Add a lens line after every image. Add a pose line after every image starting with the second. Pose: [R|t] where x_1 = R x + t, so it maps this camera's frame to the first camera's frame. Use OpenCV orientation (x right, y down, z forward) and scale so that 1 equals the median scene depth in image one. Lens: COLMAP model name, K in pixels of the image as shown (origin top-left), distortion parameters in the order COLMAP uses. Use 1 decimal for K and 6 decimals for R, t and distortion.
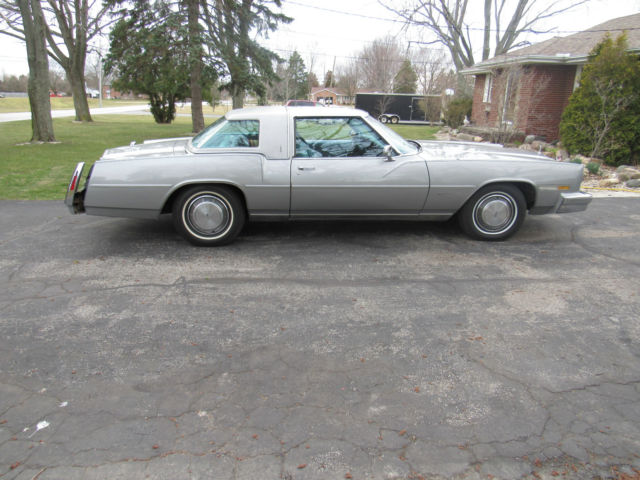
lens RADIAL K [[454.1, 0, 319.9], [0, 454.1, 236.0], [0, 0, 1]] dist [-0.024387, 0.008032]
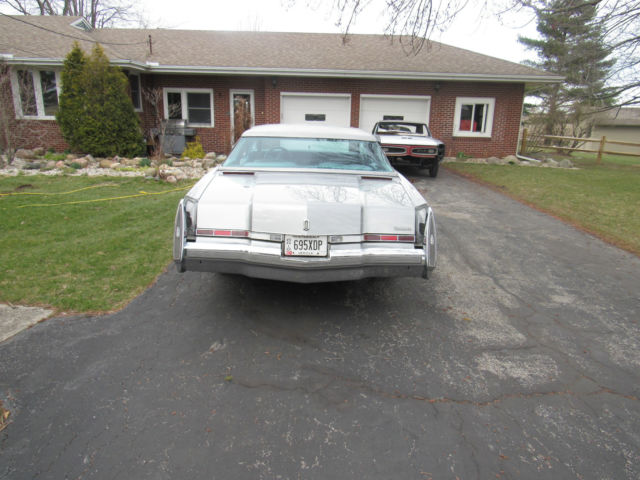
lens RADIAL K [[454.1, 0, 321.2], [0, 454.1, 242.1], [0, 0, 1]] dist [-0.024387, 0.008032]
pose [[0.088779, -0.286135, 0.954068, -0.415487], [0.268924, 0.929164, 0.253642, -0.113340], [-0.959061, 0.234054, 0.159439, 0.341452]]
